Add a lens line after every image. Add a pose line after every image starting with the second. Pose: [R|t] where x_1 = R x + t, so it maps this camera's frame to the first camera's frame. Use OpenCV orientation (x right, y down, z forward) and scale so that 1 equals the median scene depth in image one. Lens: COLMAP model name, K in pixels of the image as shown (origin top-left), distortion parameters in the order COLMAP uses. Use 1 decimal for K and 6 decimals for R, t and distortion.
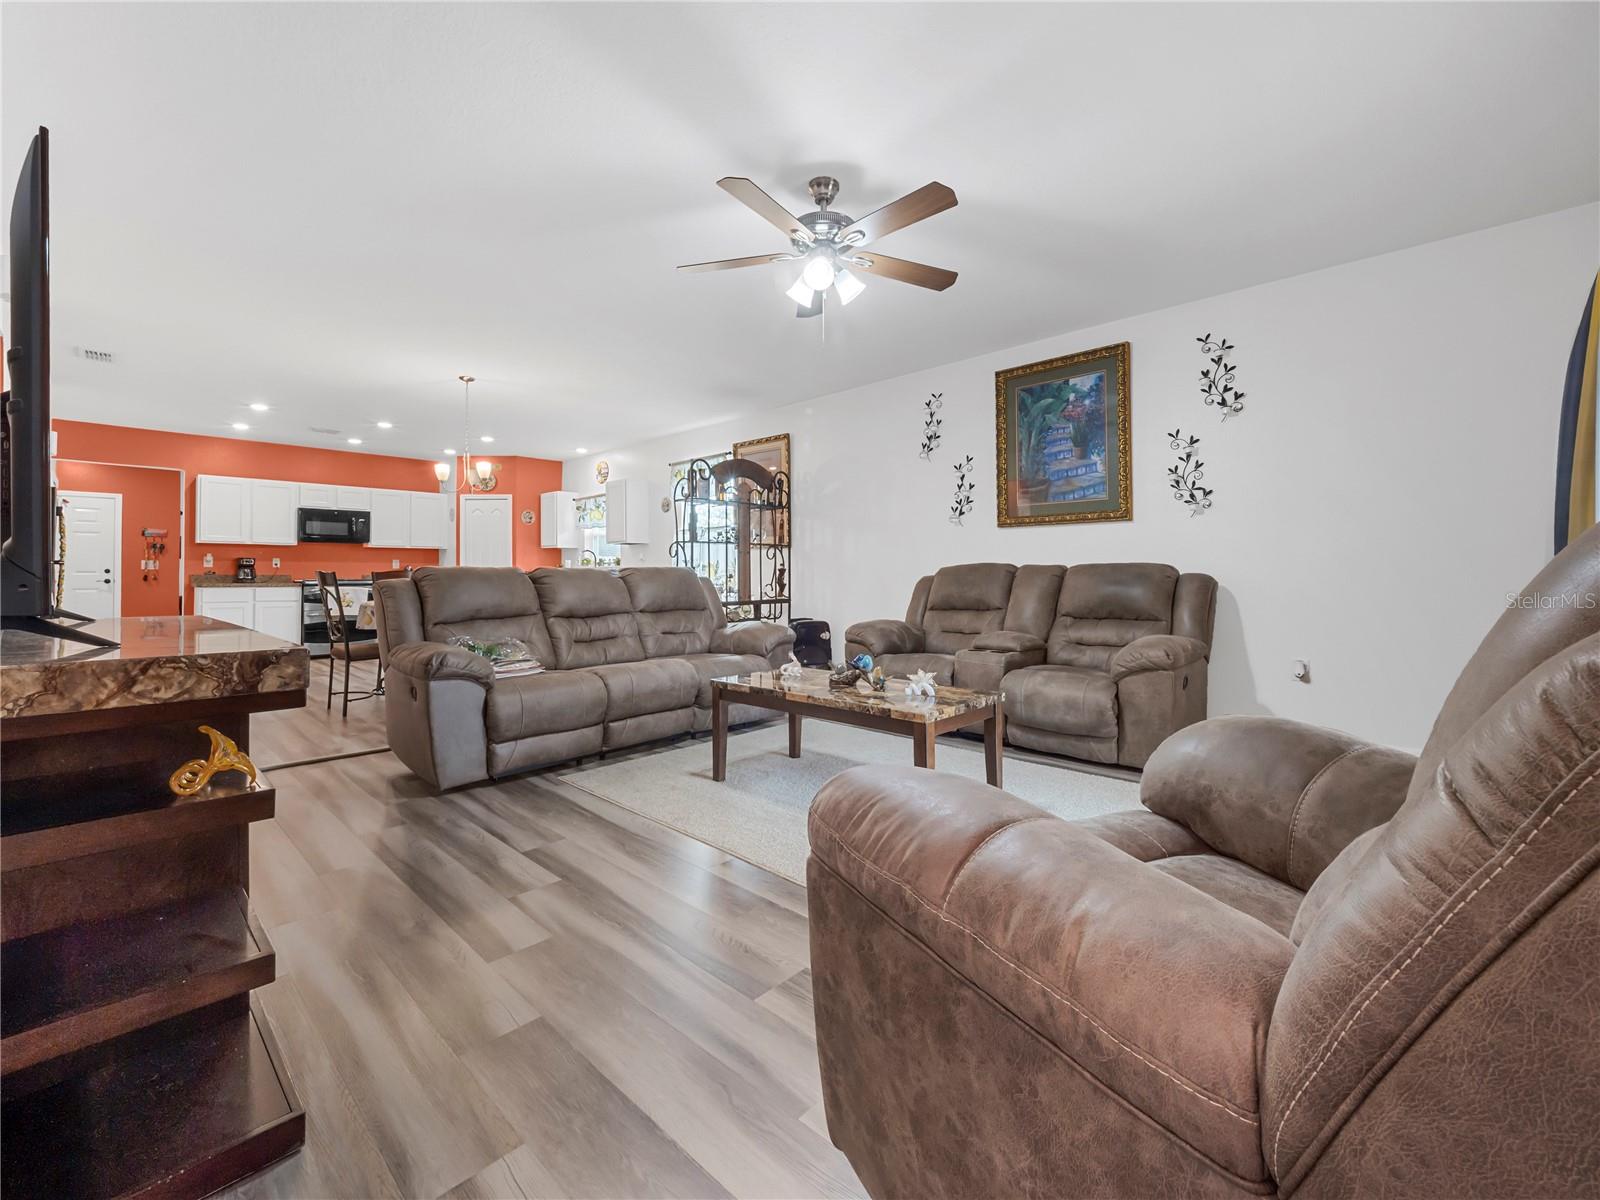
lens RADIAL K [[658.2, 0, 830.6], [0, 658.2, 571.7], [0, 0, 1]] dist [-0.000176, -0.000085]
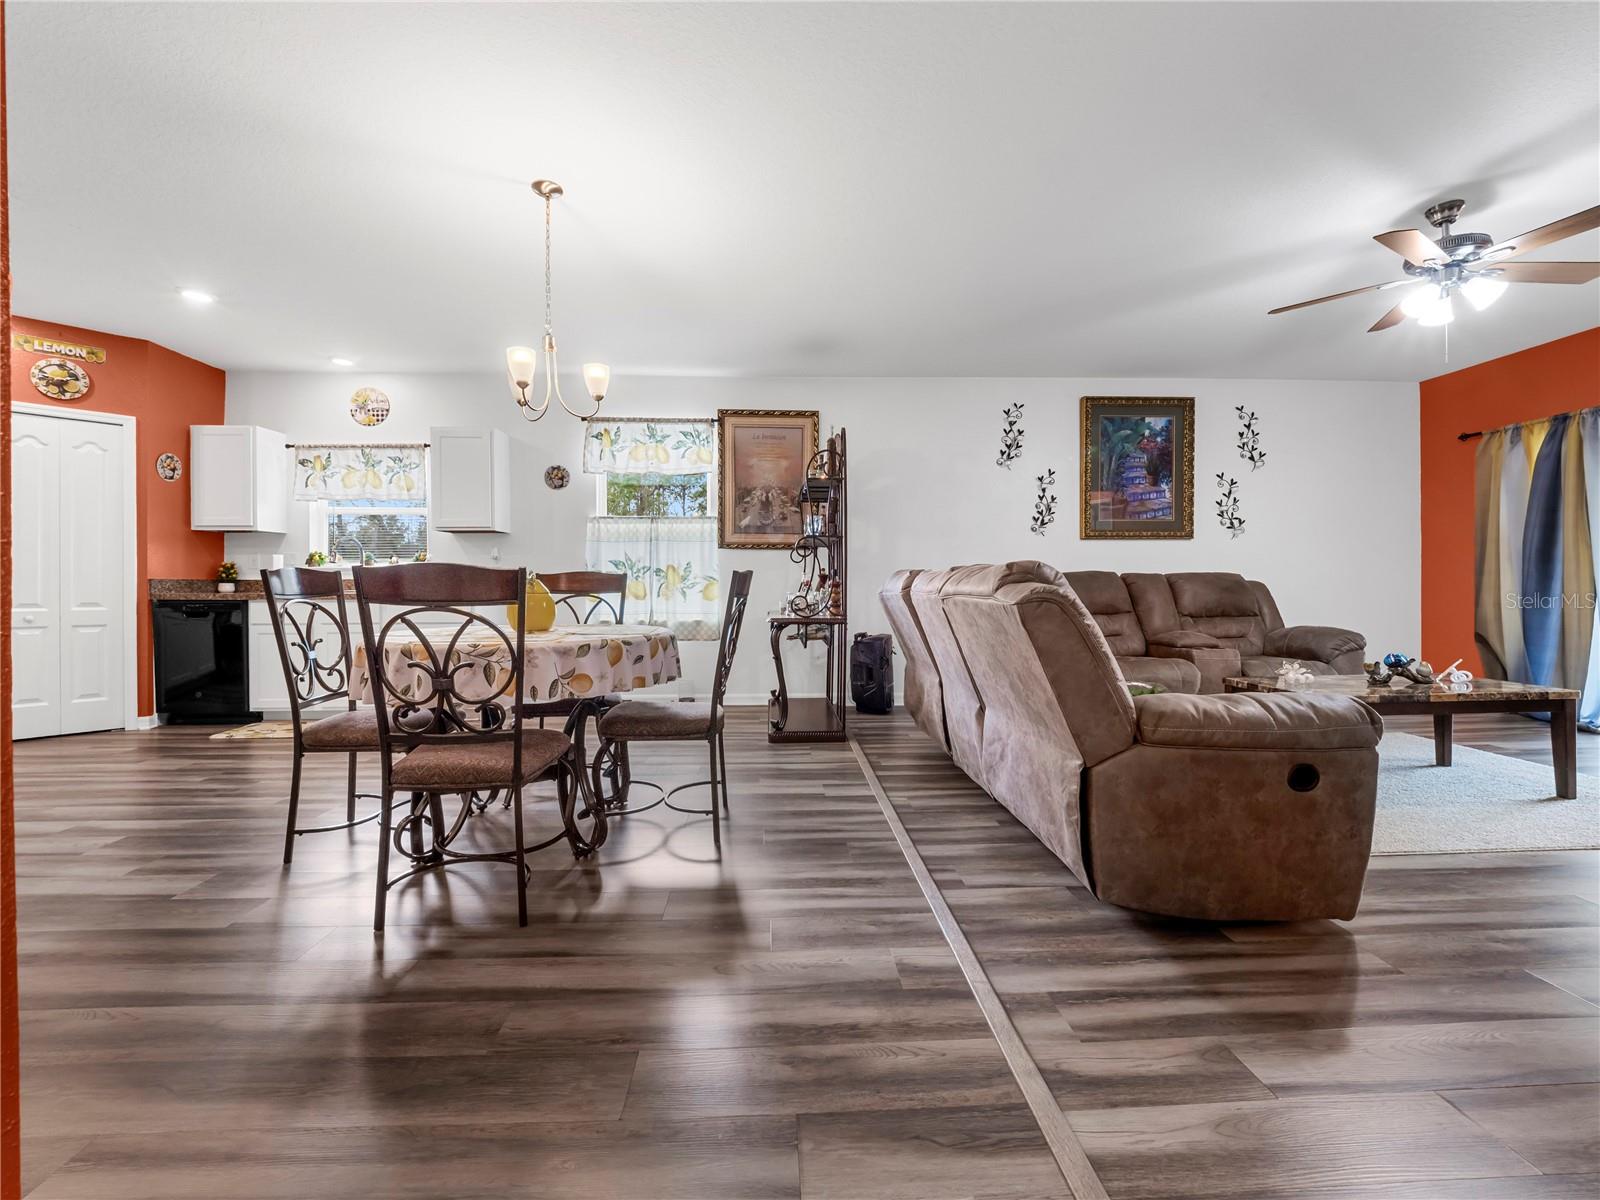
lens RADIAL K [[645.3, 0, 797.8], [0, 645.3, 587.2], [0, 0, 1]] dist [-0.001328, -0.000305]
pose [[0.720948, -0.001409, 0.692988, -0.880685], [-0.004942, 0.999962, 0.007174, 0.008890], [-0.692972, -0.008596, 0.720914, 0.580411]]
